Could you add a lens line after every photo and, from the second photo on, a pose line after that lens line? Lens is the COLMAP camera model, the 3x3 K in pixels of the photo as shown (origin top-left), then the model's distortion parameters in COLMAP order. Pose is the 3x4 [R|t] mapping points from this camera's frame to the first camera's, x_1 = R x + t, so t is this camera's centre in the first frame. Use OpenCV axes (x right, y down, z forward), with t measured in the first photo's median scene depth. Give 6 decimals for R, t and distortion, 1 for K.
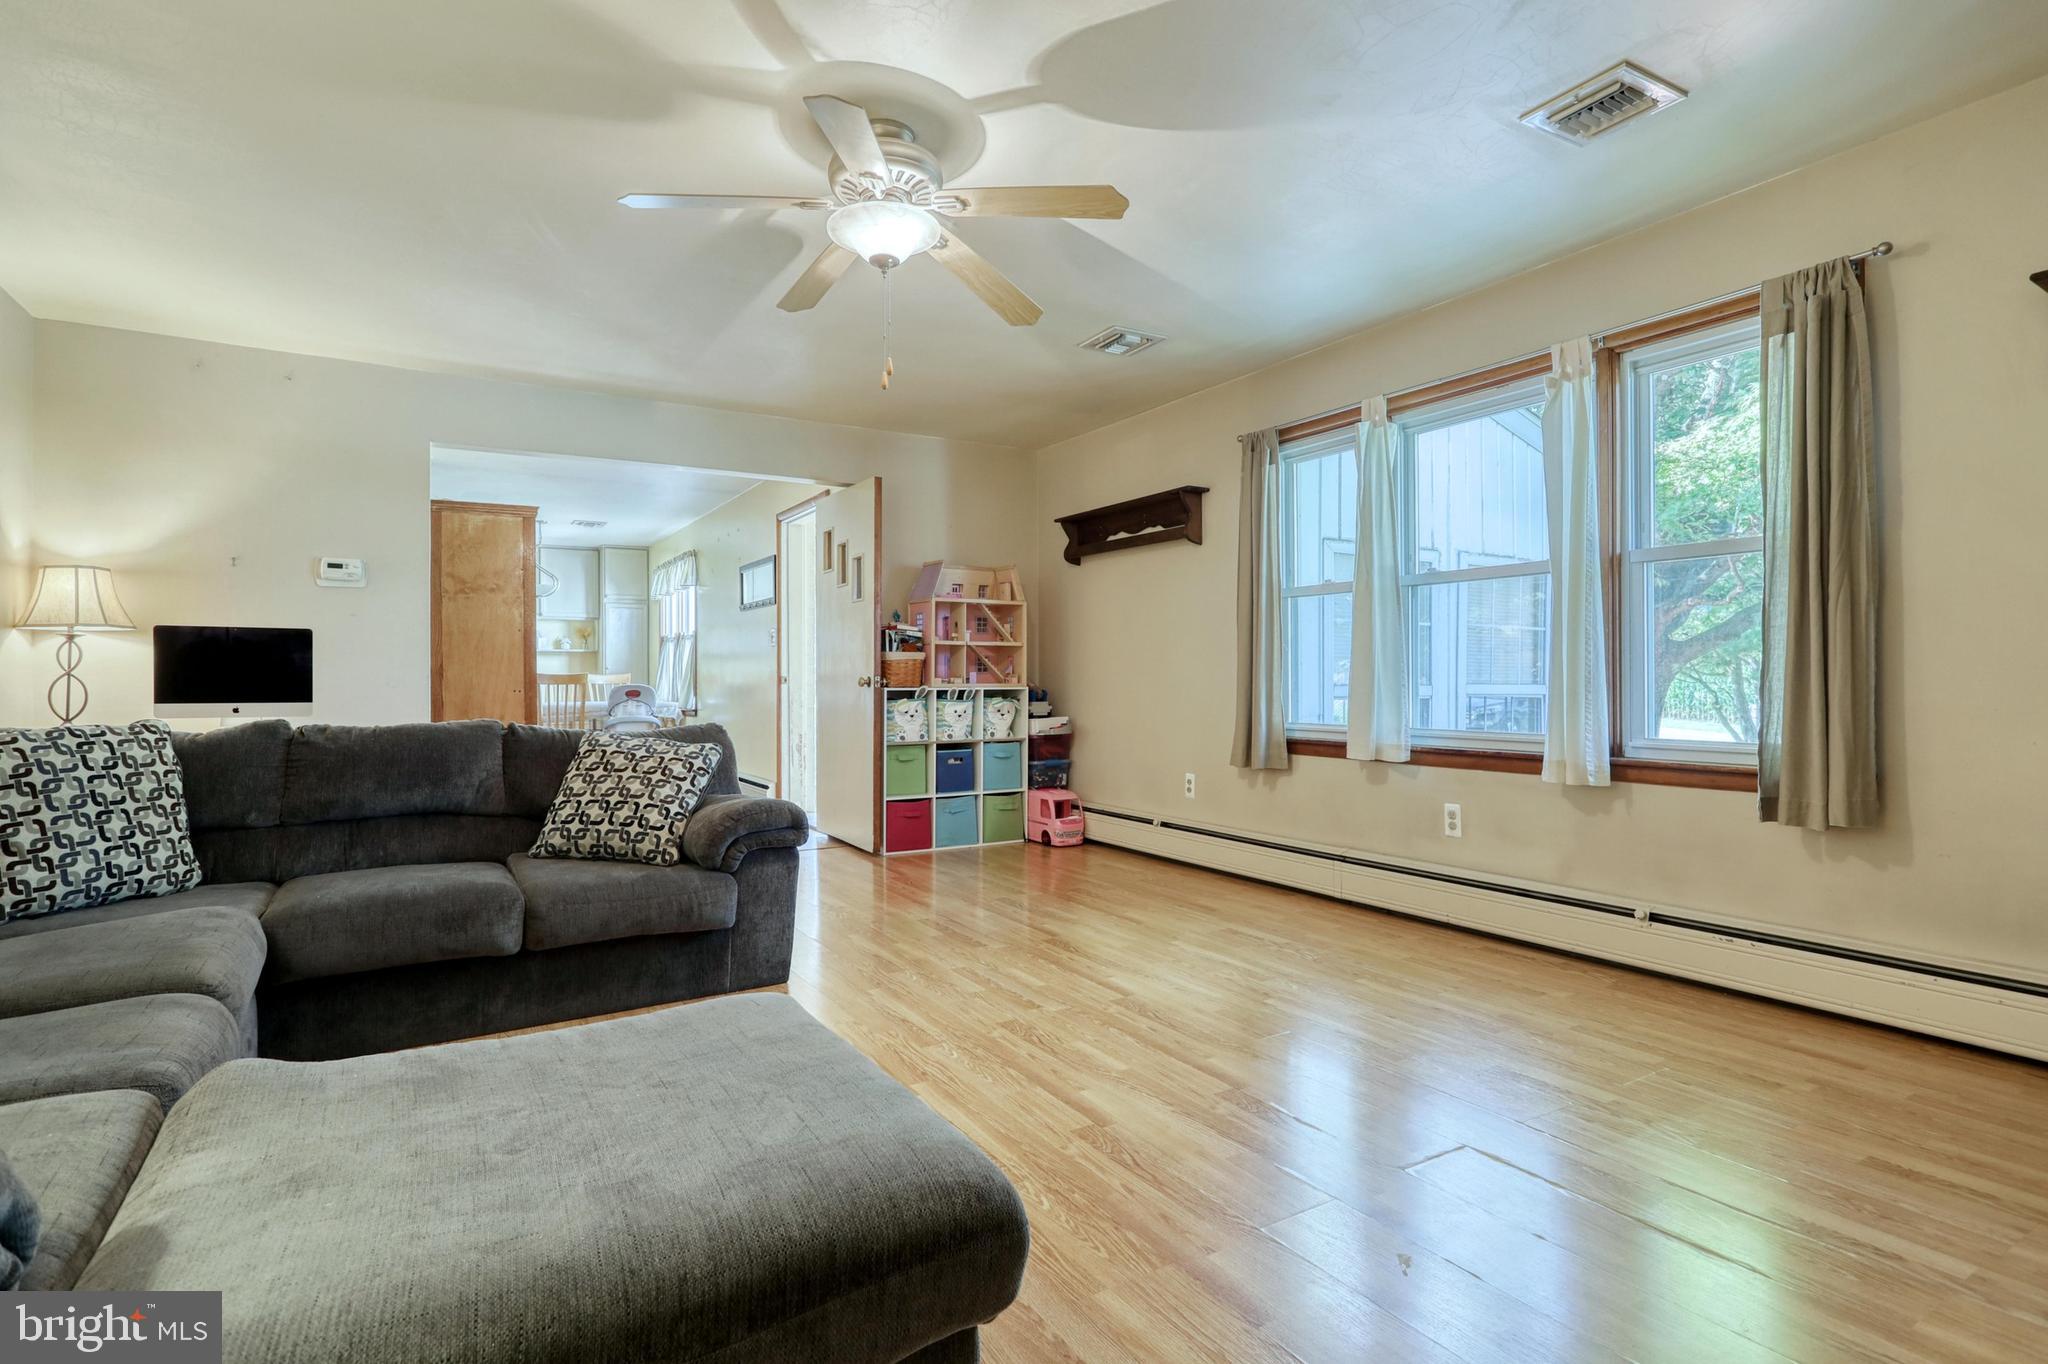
lens RADIAL K [[960.4, 0, 1024.0], [0, 960.4, 682.0], [0, 0, 1]] dist [0.000548, -0.000047]
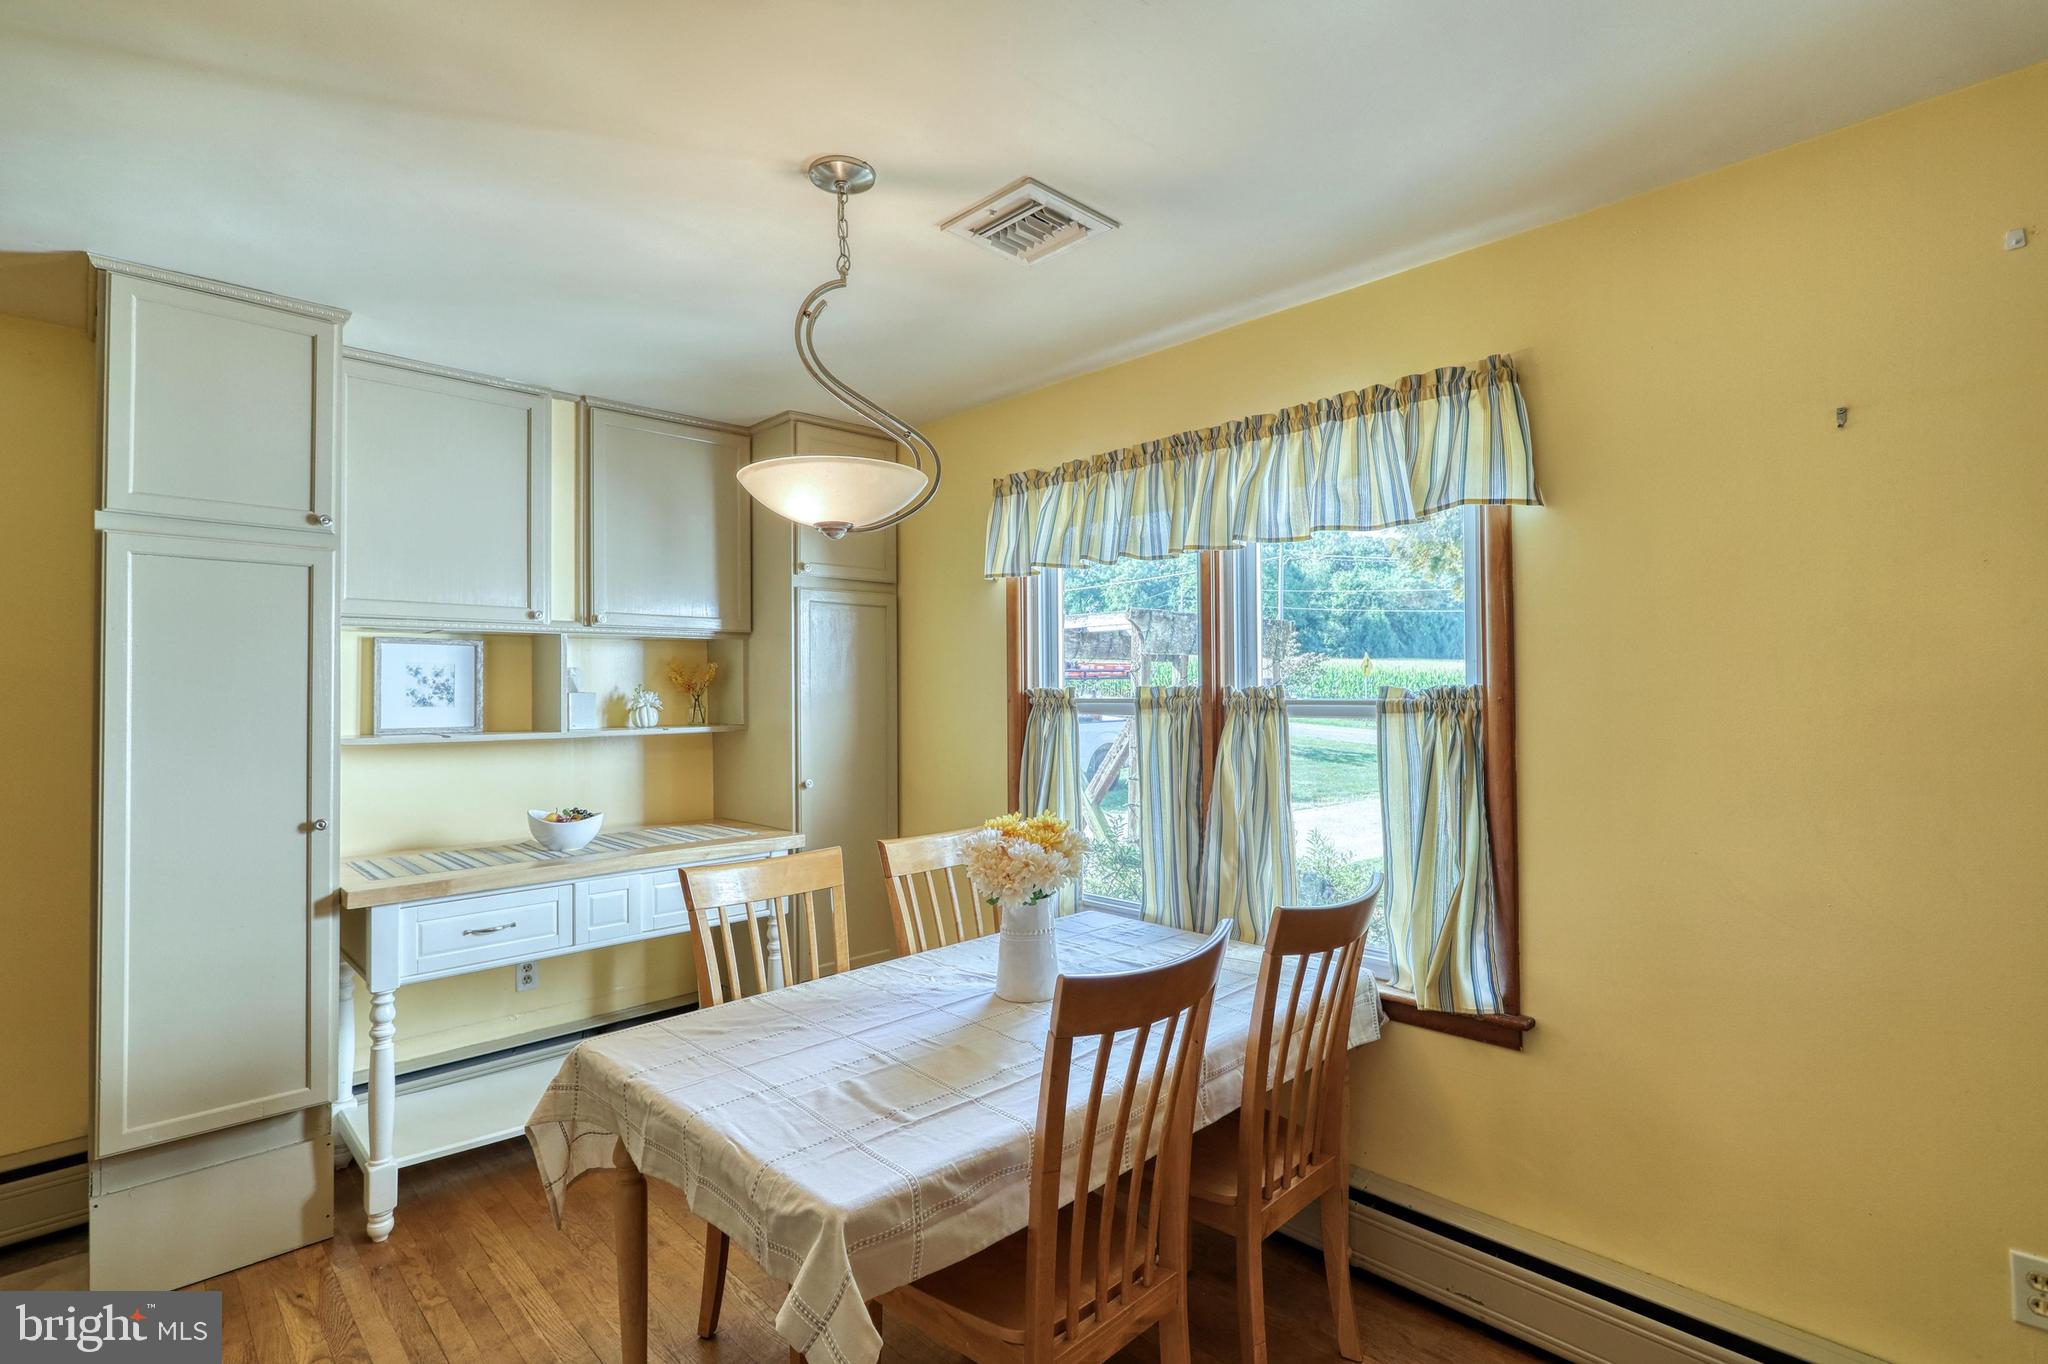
lens RADIAL K [[960.4, 0, 1024.0], [0, 960.4, 682.0], [0, 0, 1]] dist [0.000548, -0.000047]
pose [[0.973782, -0.000101, 0.227484, -0.429984], [0.003051, 0.999916, -0.012613, -0.044911], [-0.227463, 0.012976, 0.973700, 0.646111]]
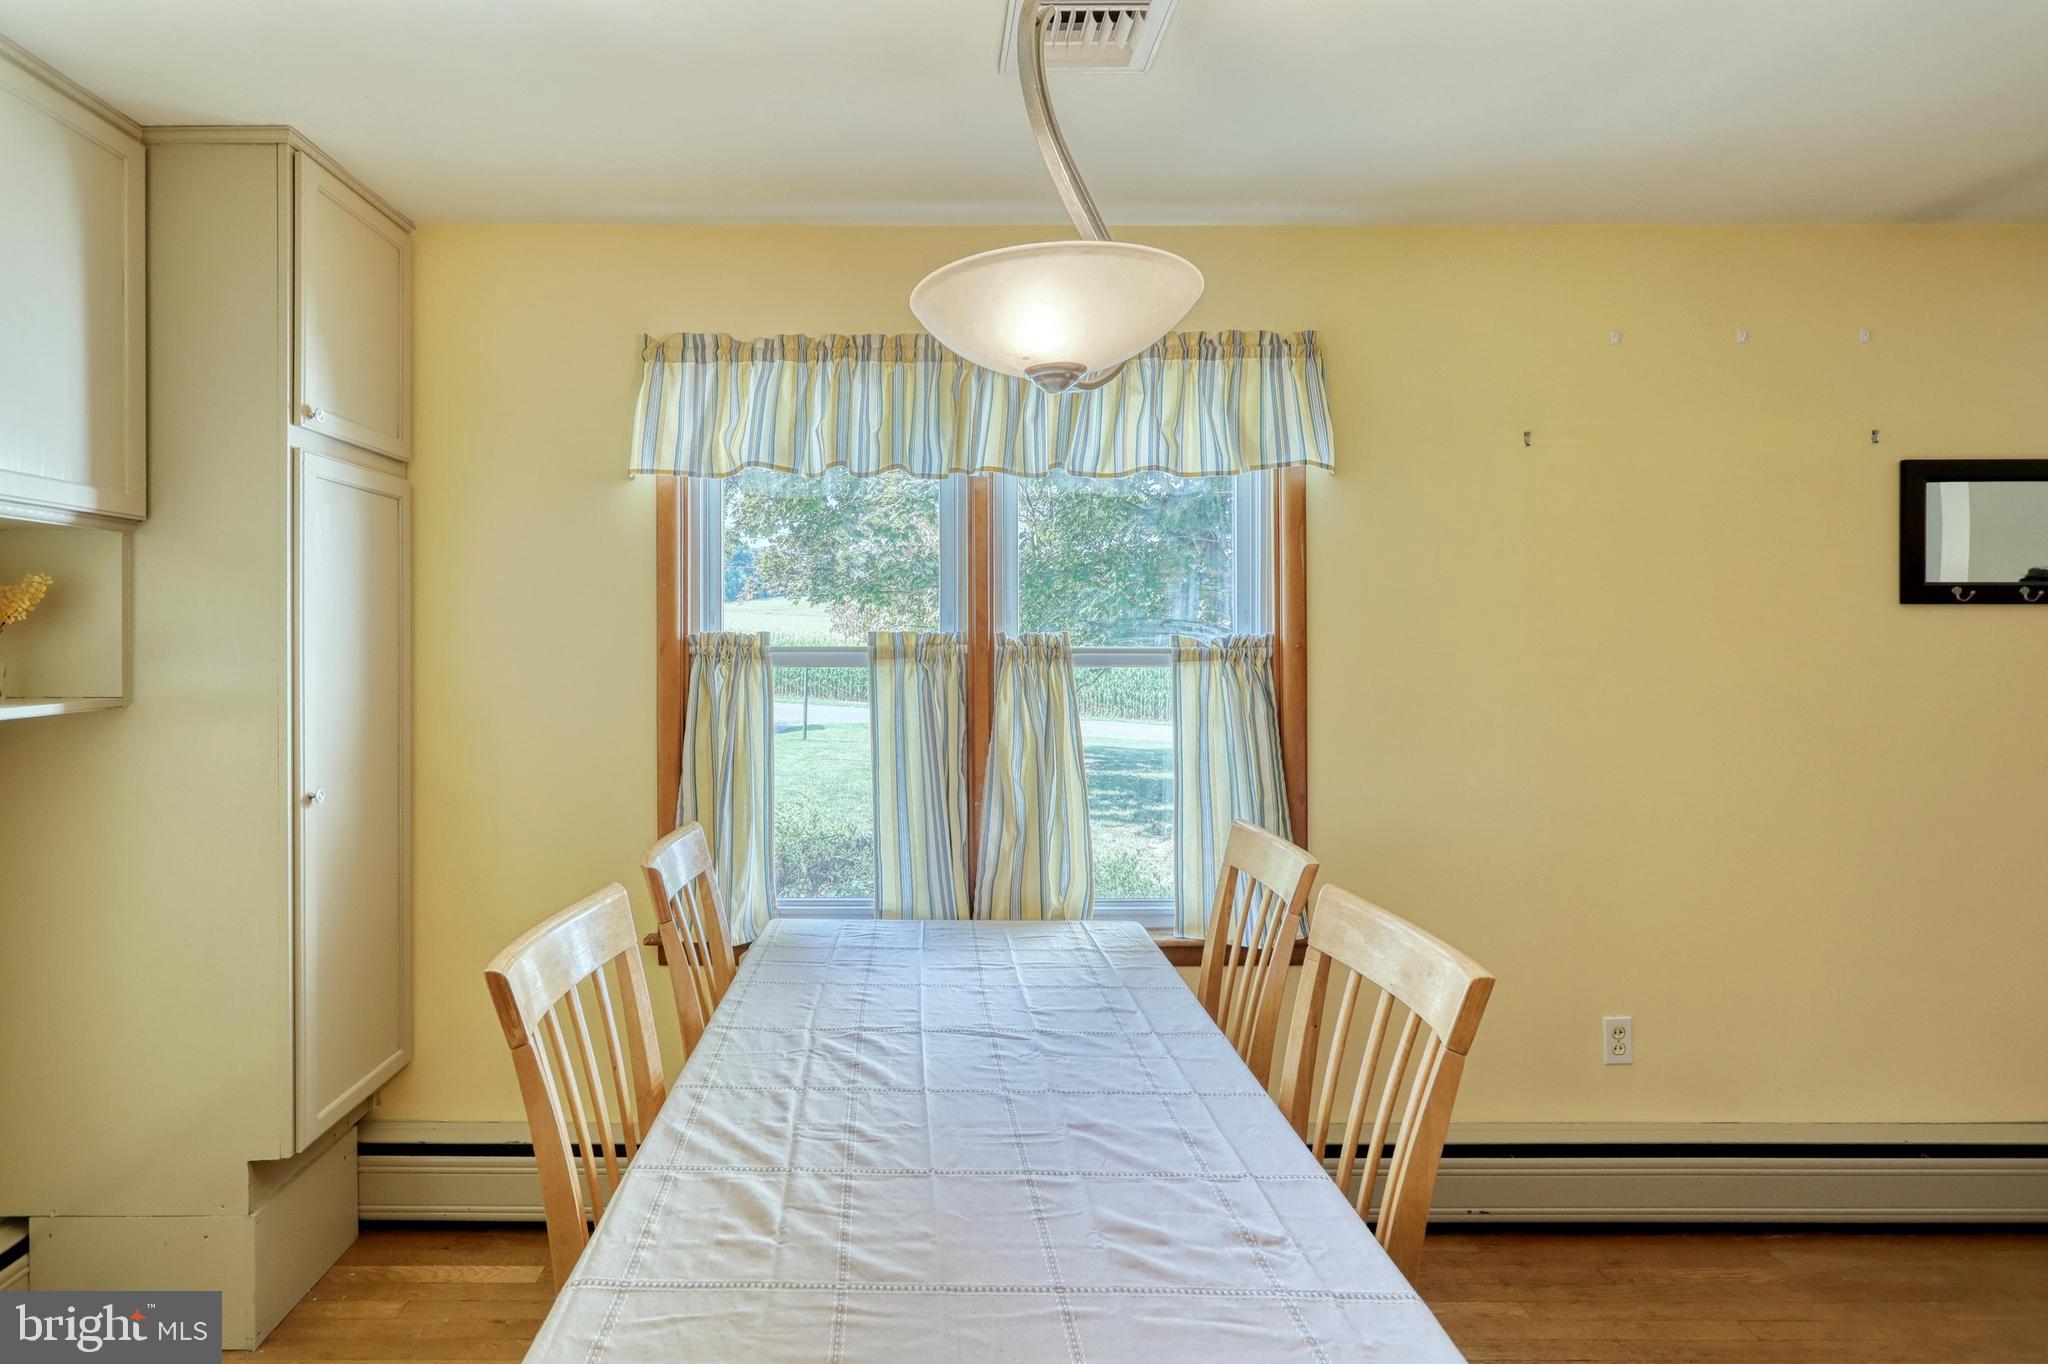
lens RADIAL K [[966.6, 0, 1022.8], [0, 966.6, 663.2], [0, 0, 1]] dist [-0.049265, -0.000141]
pose [[0.513747, -0.003932, 0.857933, -0.515159], [-0.000542, 0.999988, 0.004908, -0.040612], [-0.857942, -0.002986, 0.513738, 0.769637]]
